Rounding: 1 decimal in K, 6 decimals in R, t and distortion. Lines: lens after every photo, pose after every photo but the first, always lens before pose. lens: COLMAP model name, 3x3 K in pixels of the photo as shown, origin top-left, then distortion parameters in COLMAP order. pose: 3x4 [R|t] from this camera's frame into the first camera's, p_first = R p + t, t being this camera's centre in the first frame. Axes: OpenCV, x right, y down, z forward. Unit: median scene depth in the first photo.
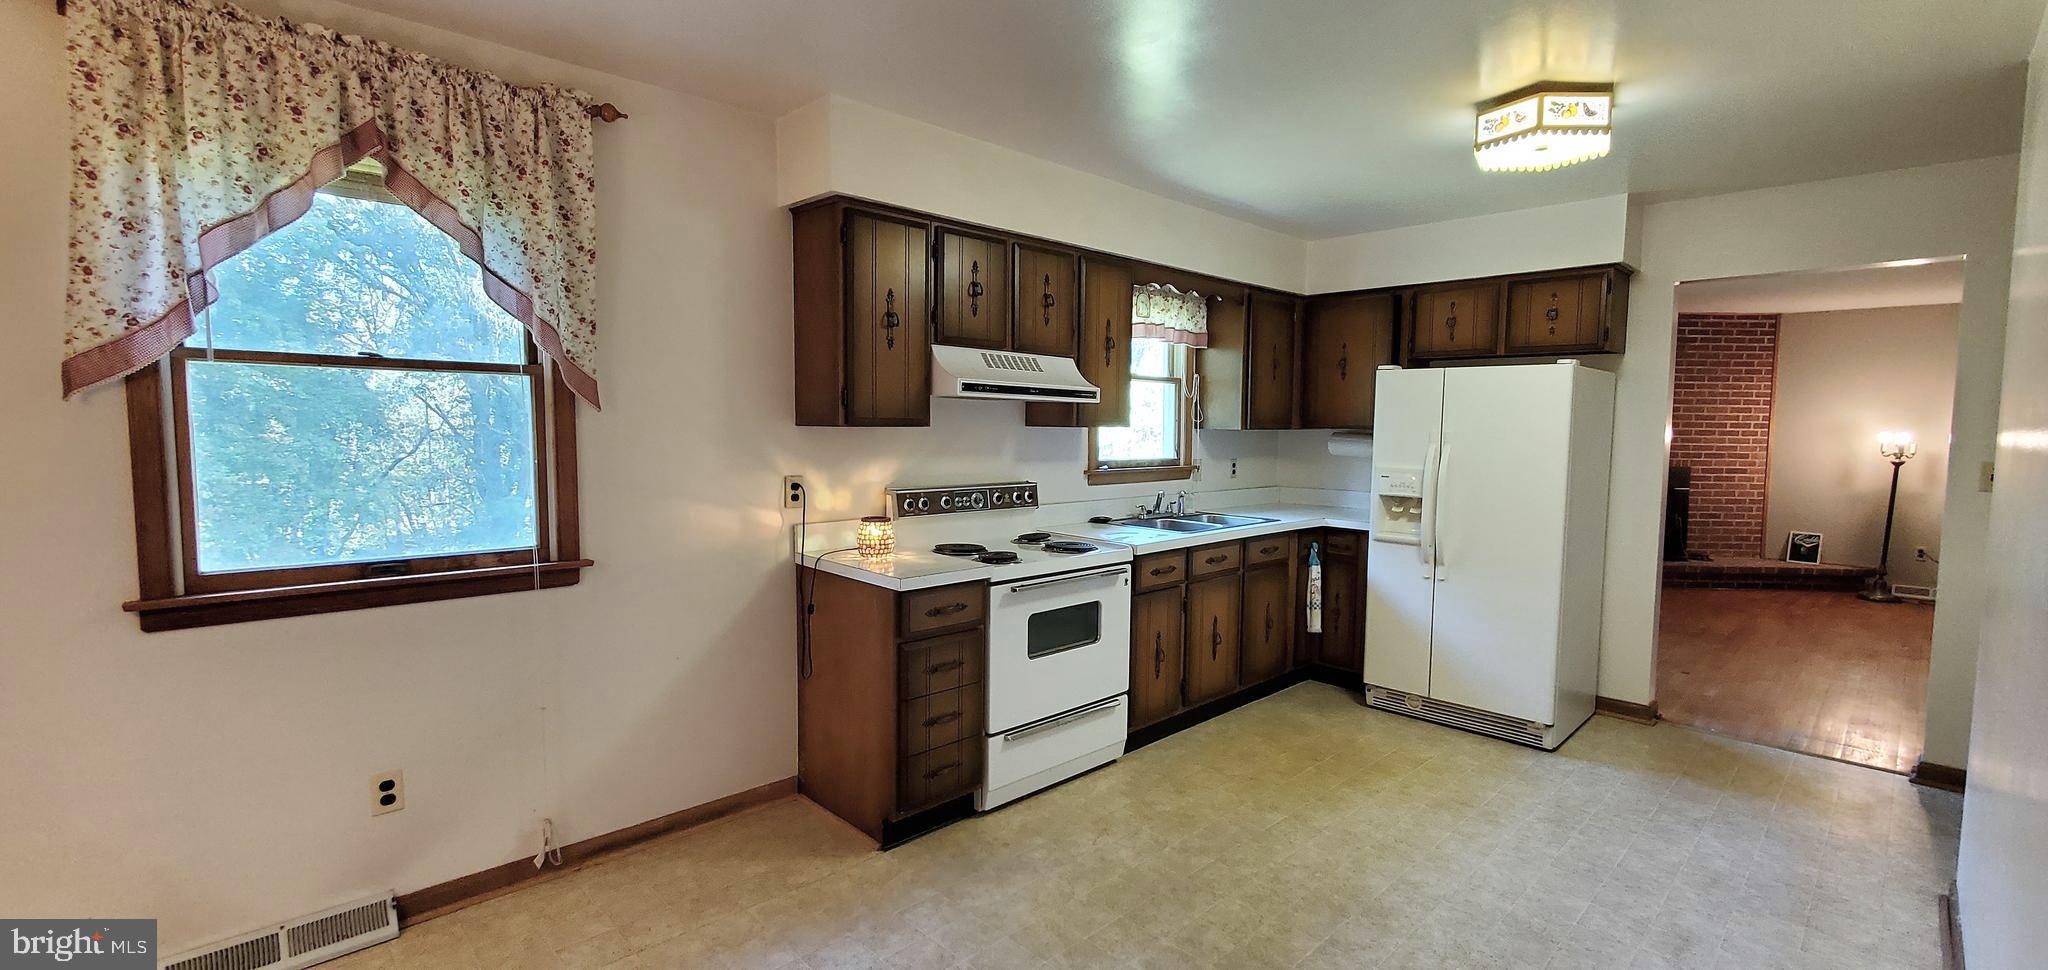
lens RADIAL K [[837.2, 0, 1024.0], [0, 837.2, 485.0], [0, 0, 1]] dist [0.008748, -0.000100]
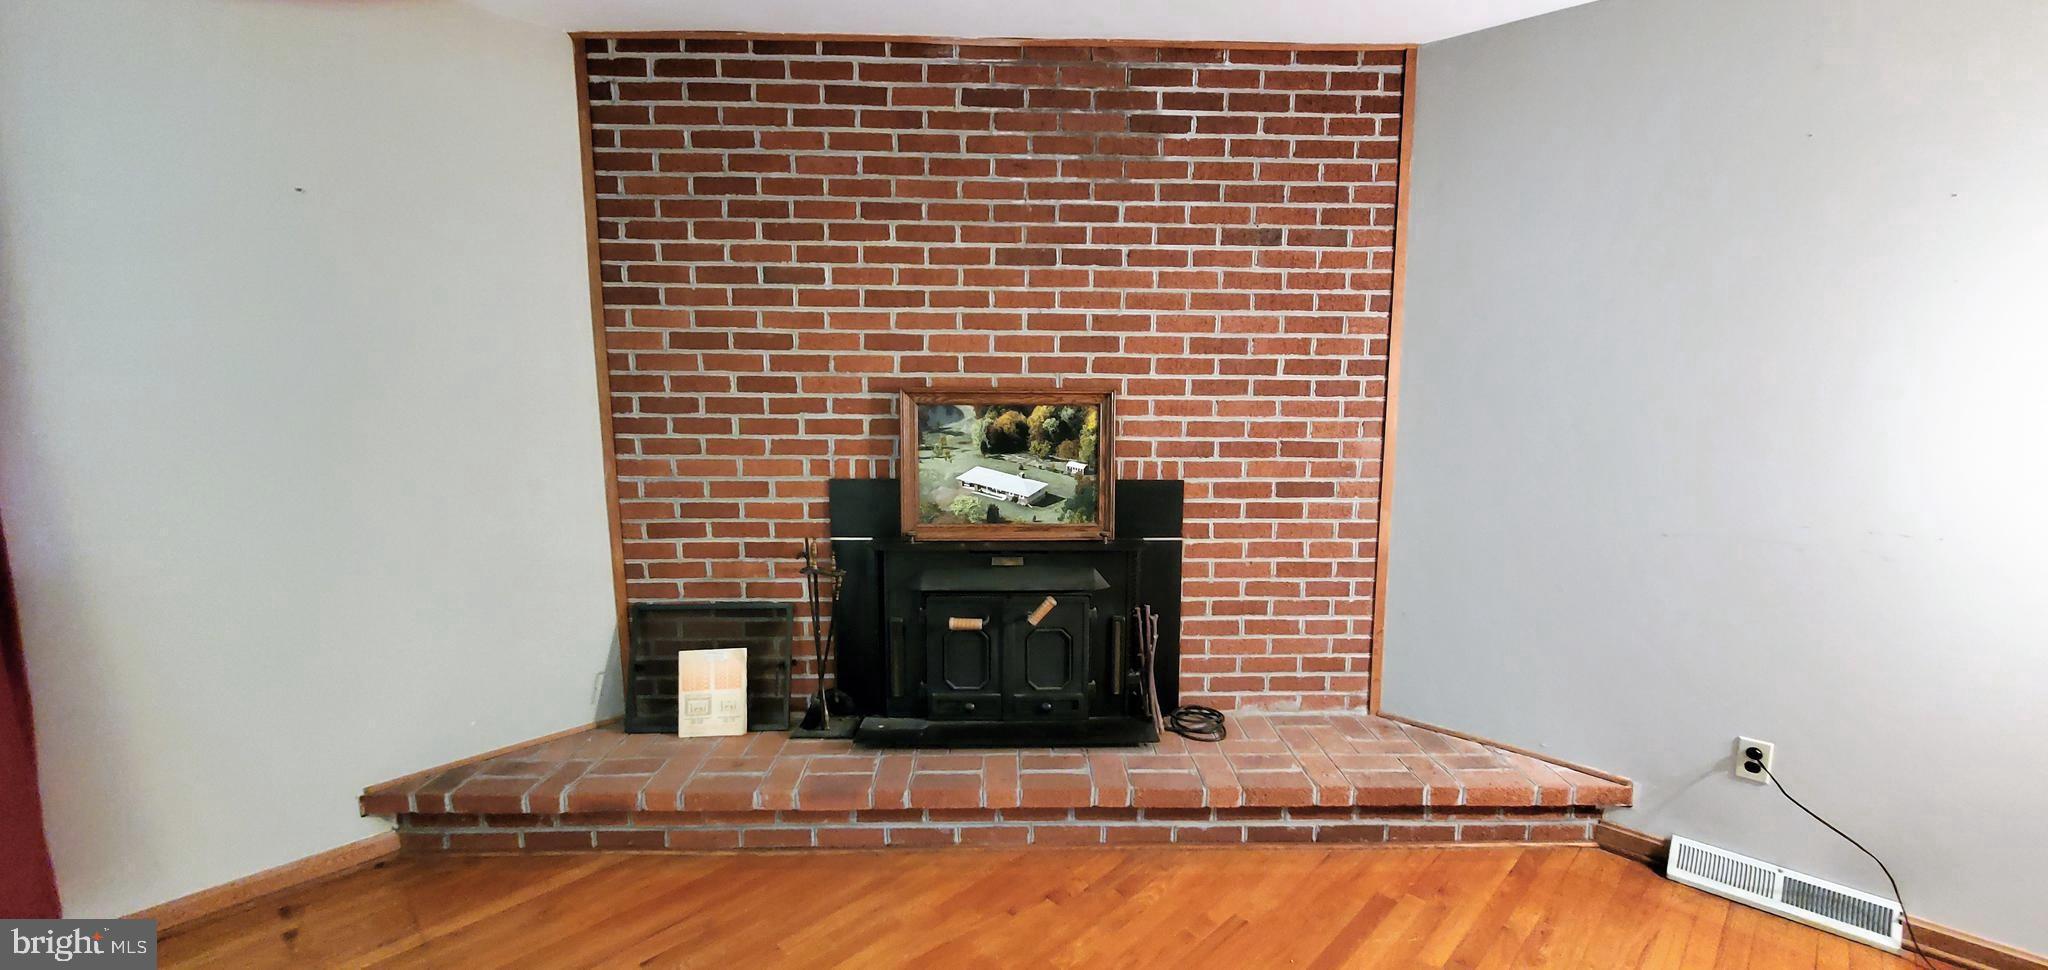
lens RADIAL K [[815.6, 0, 1024.0], [0, 815.6, 485.0], [0, 0, 1]] dist [0.000120, -0.000082]
pose [[0.999230, -0.013618, 0.036802, 0.711963], [0.011018, 0.997490, 0.069950, -0.045577], [-0.037662, -0.069491, 0.996871, 0.647632]]
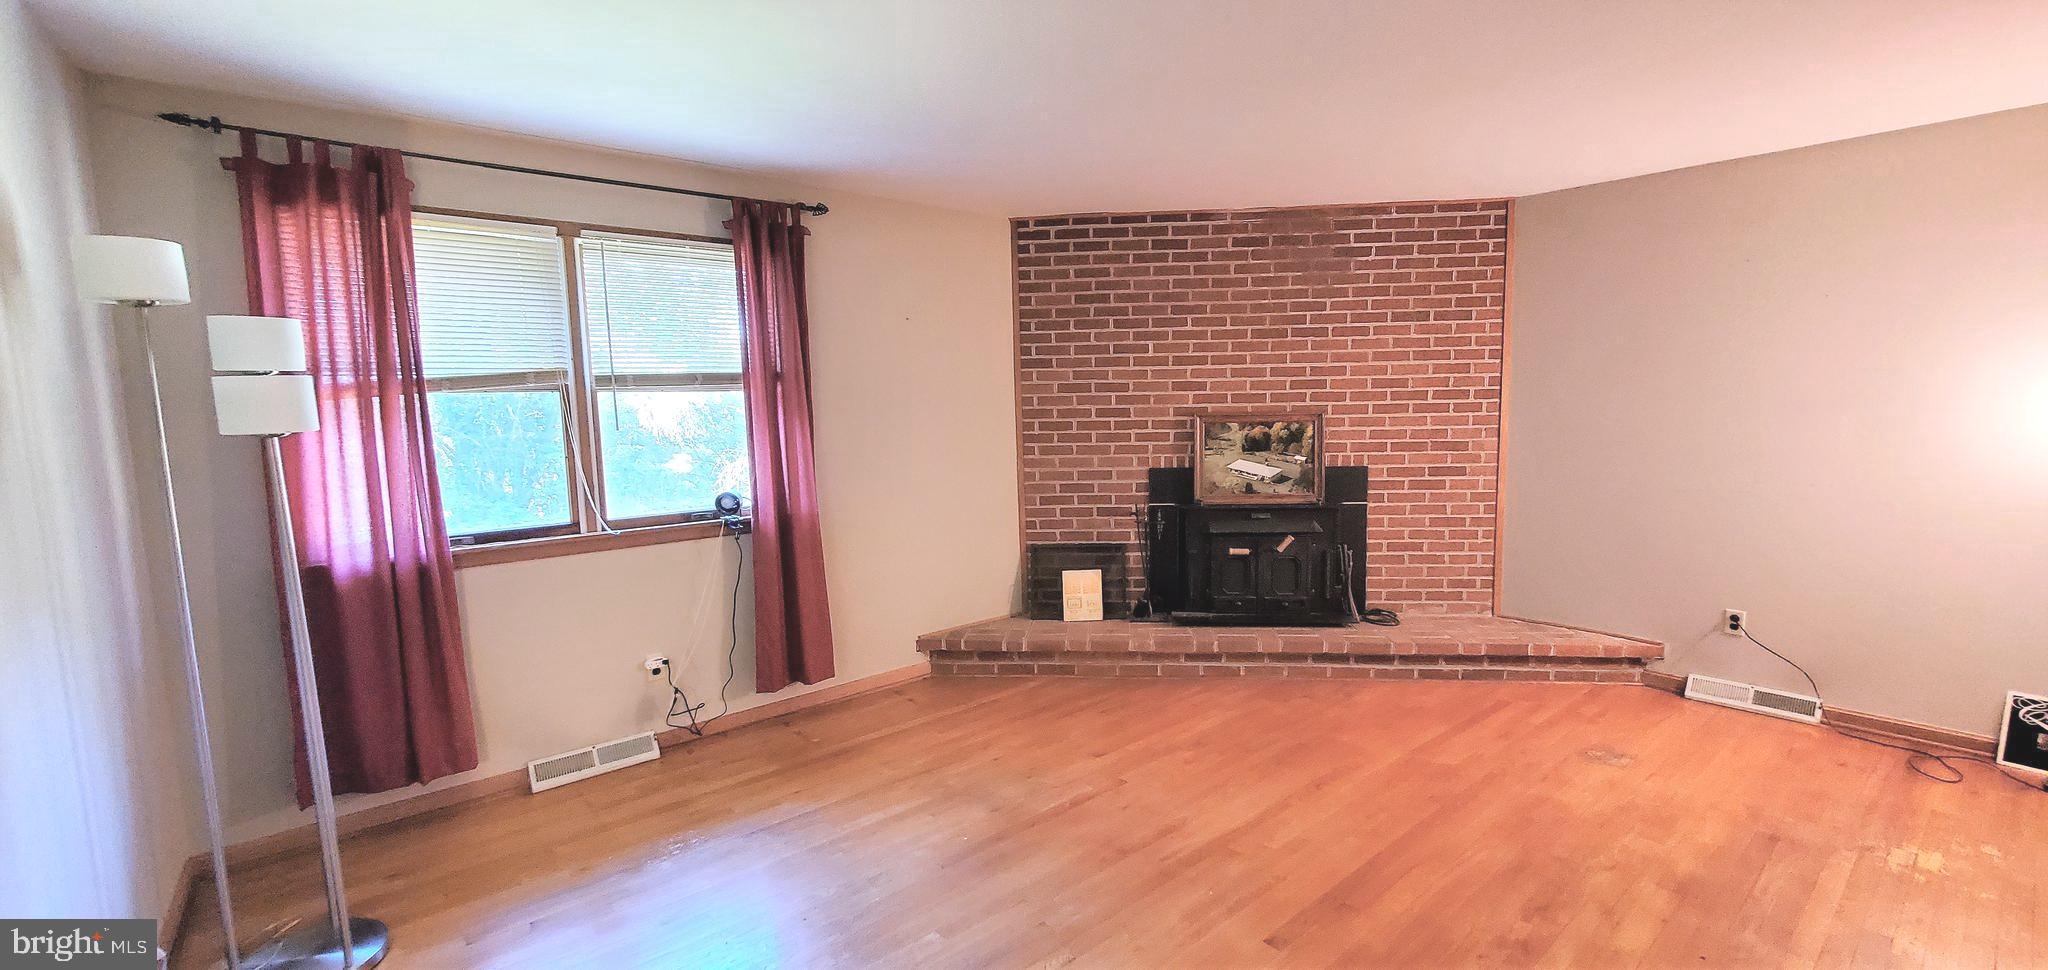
lens RADIAL K [[837.2, 0, 1024.0], [0, 837.2, 485.0], [0, 0, 1]] dist [0.008748, -0.000100]
pose [[0.997074, -0.024466, -0.072422, 0.593921], [0.027765, 0.998605, 0.044906, -0.042069], [0.071222, -0.046785, 0.996363, 0.390338]]
